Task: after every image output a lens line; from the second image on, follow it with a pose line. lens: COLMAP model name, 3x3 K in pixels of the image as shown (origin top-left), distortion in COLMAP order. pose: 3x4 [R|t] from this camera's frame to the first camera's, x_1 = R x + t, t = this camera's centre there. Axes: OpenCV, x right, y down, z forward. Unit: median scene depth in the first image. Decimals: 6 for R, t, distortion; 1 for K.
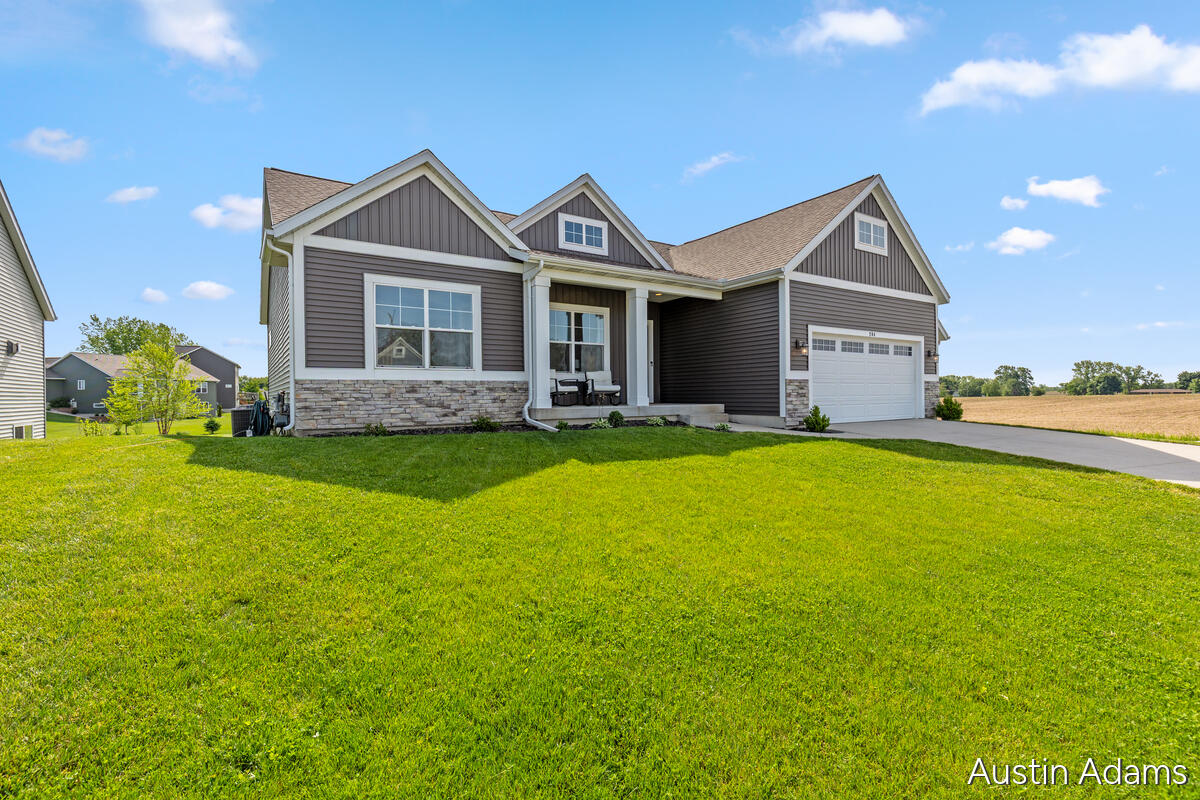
lens RADIAL K [[540.3, 0, 602.1], [0, 540.3, 397.4], [0, 0, 1]] dist [-0.000856, 0.000095]
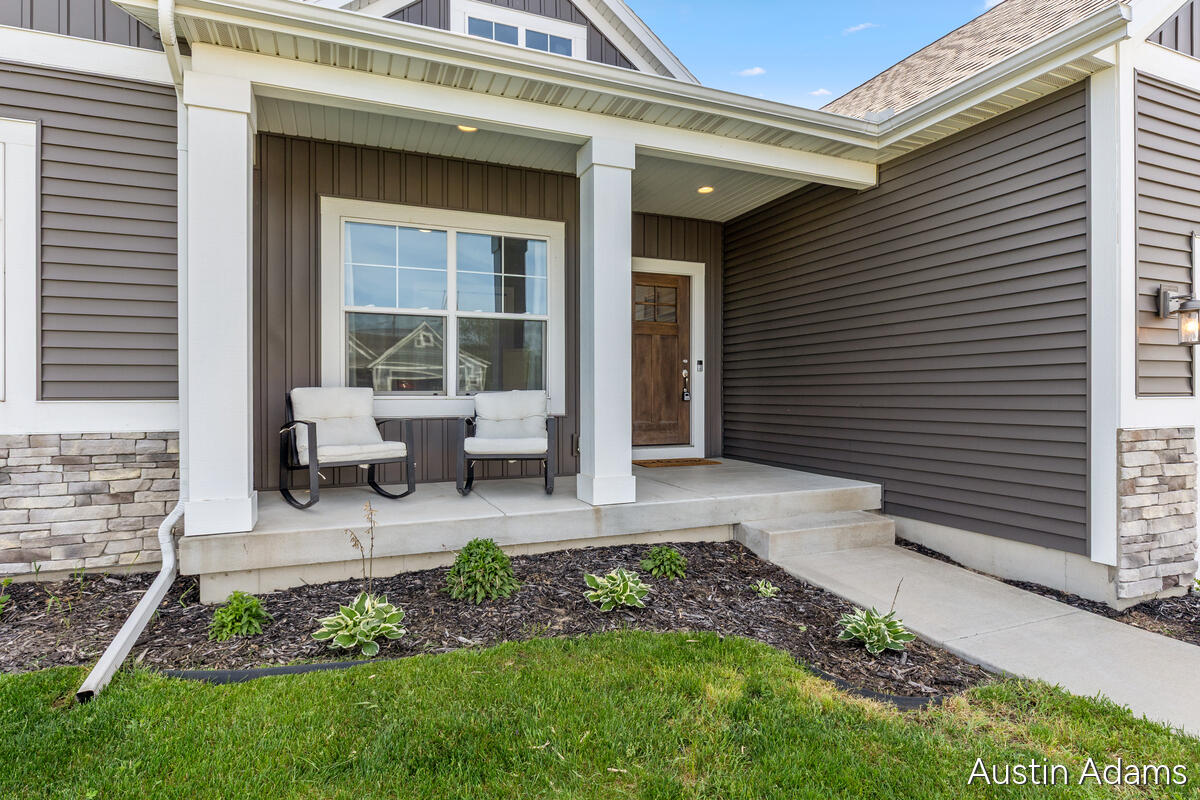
lens RADIAL K [[647.8, 0, 604.3], [0, 647.8, 394.1], [0, 0, 1]] dist [-0.000628, -0.000194]
pose [[0.983222, 0.007167, -0.182273, 0.139892], [-0.007611, 0.999970, -0.001737, -0.048716], [0.182255, 0.003095, 0.983246, 0.619669]]
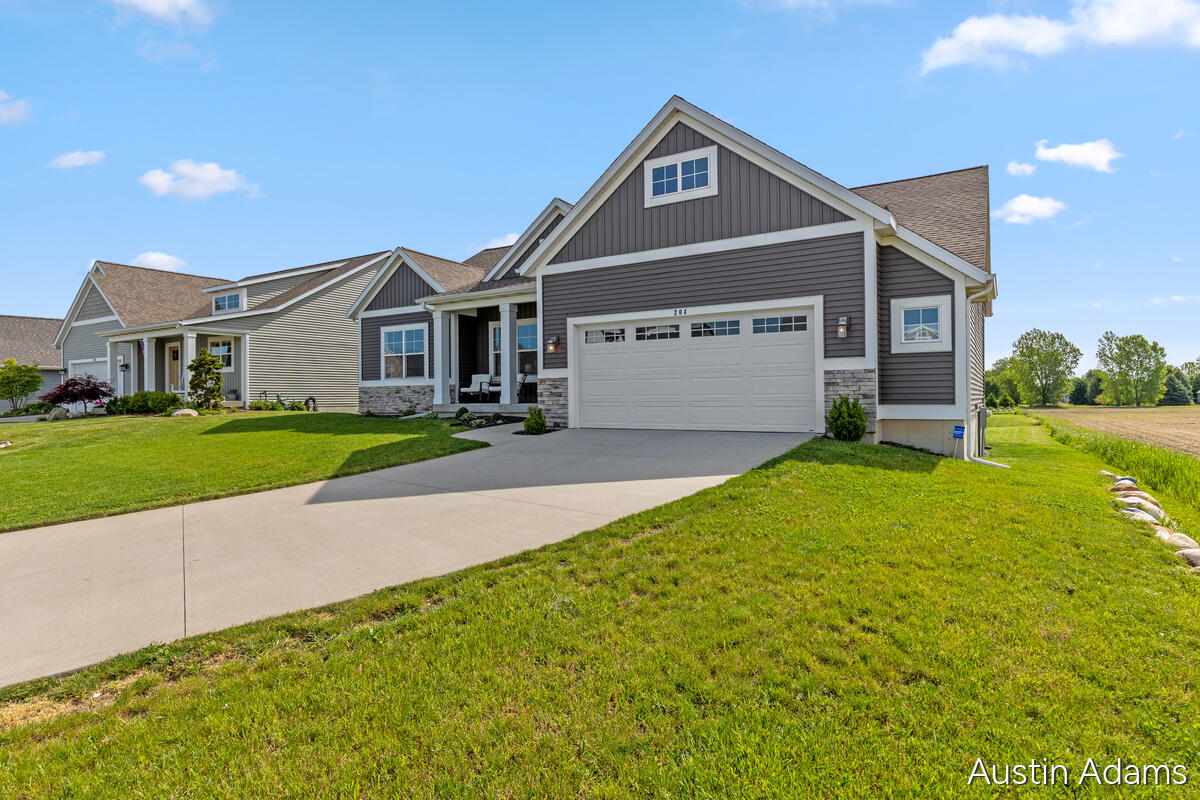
lens RADIAL K [[647.8, 0, 604.0], [0, 647.8, 400.2], [0, 0, 1]] dist [-0.000628, -0.000194]
pose [[0.416982, 0.008374, -0.908876, 1.444108], [-0.001000, 0.999961, 0.008754, -0.004573], [0.908914, -0.002741, 0.416974, 0.610884]]
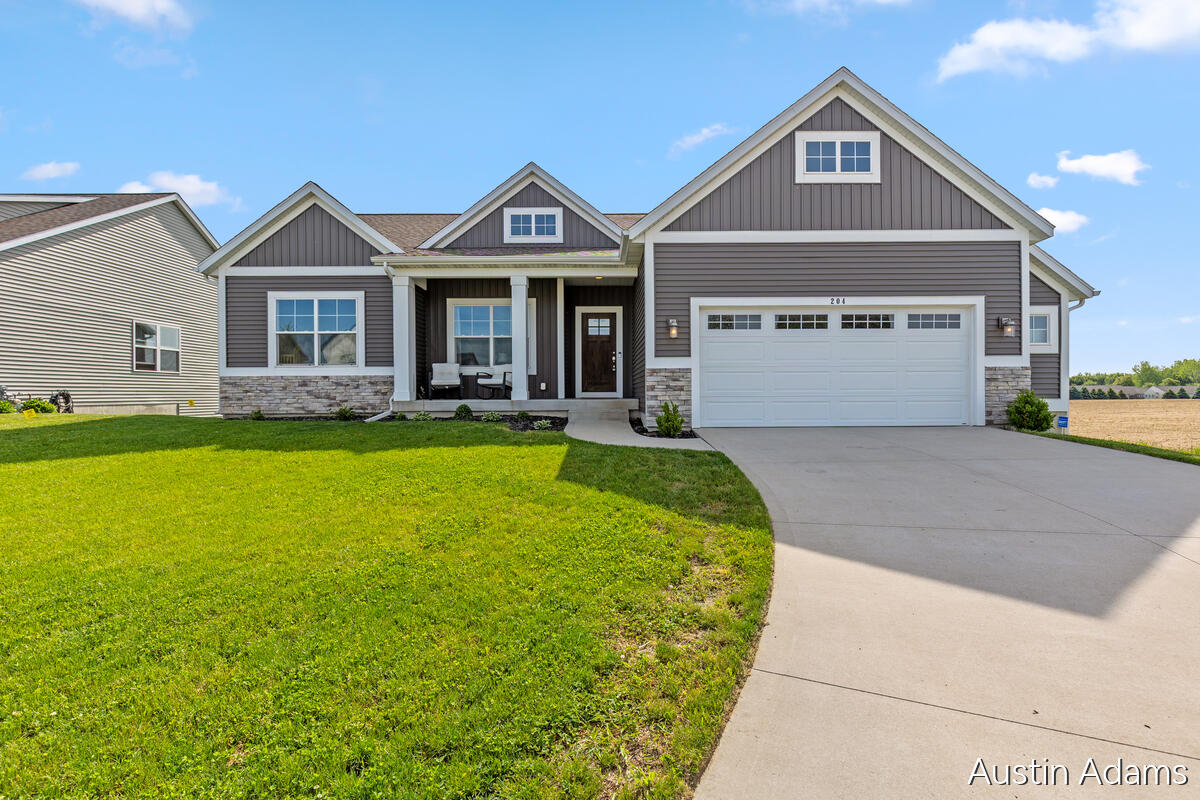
lens RADIAL K [[540.3, 0, 606.3], [0, 540.3, 398.6], [0, 0, 1]] dist [-0.000856, 0.000095]
pose [[0.839211, 0.009835, -0.543718, 0.718771], [-0.004388, 0.999926, 0.011314, 0.001972], [0.543789, -0.007109, 0.839192, 0.291092]]
